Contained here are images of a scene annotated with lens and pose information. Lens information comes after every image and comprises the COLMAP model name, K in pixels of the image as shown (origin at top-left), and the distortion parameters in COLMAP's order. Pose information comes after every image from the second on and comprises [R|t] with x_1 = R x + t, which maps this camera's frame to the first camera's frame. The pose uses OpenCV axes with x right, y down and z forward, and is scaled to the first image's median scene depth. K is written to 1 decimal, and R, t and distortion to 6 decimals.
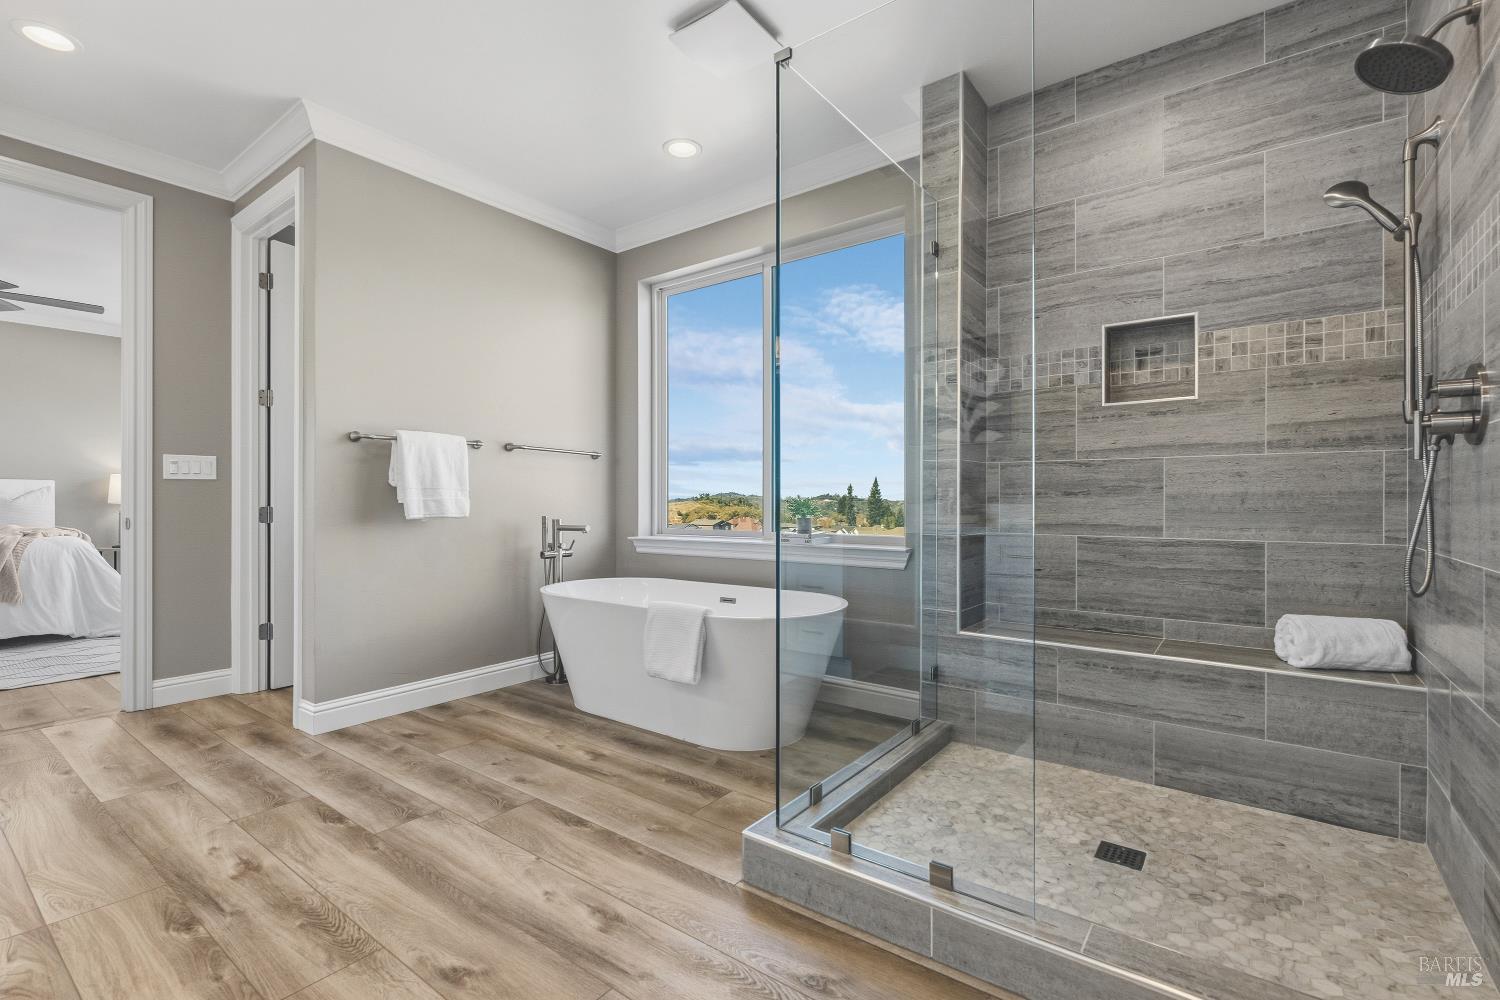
lens RADIAL K [[676.9, 0, 745.9], [0, 676.9, 496.8], [0, 0, 1]] dist [0.006357, 0.000509]
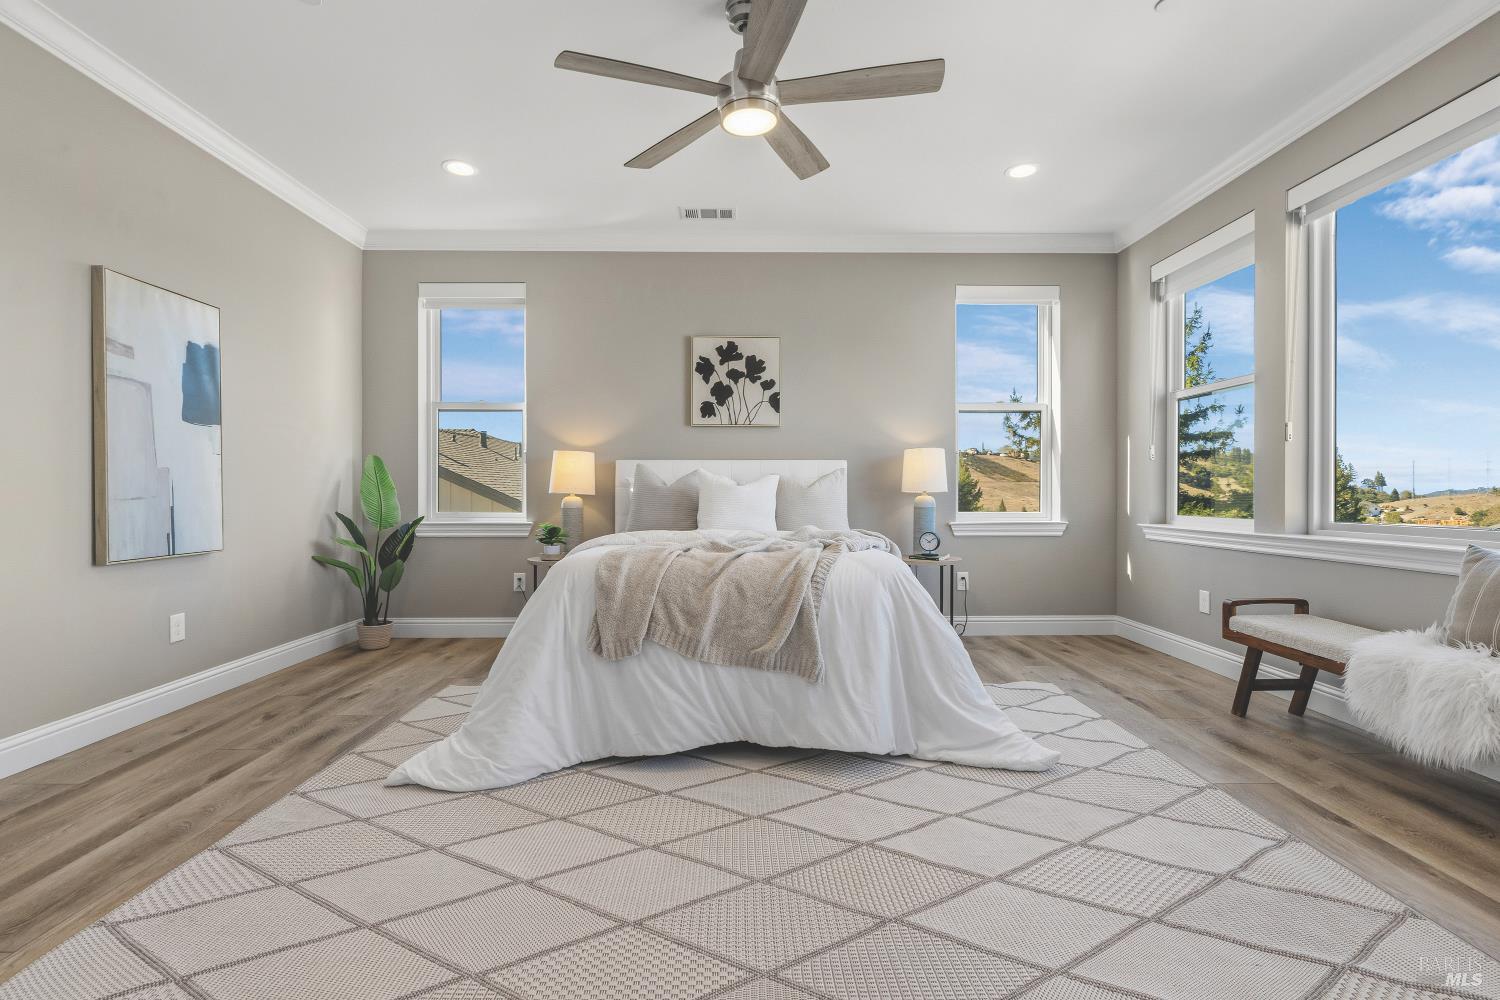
lens RADIAL K [[676.9, 0, 749.4], [0, 676.9, 493.9], [0, 0, 1]] dist [0.006357, 0.000509]
pose [[0.620964, 0.002091, -0.783836, -0.662751], [0.003673, 0.999978, 0.005577, 0.009211], [0.783831, -0.006342, 0.620942, 0.608574]]
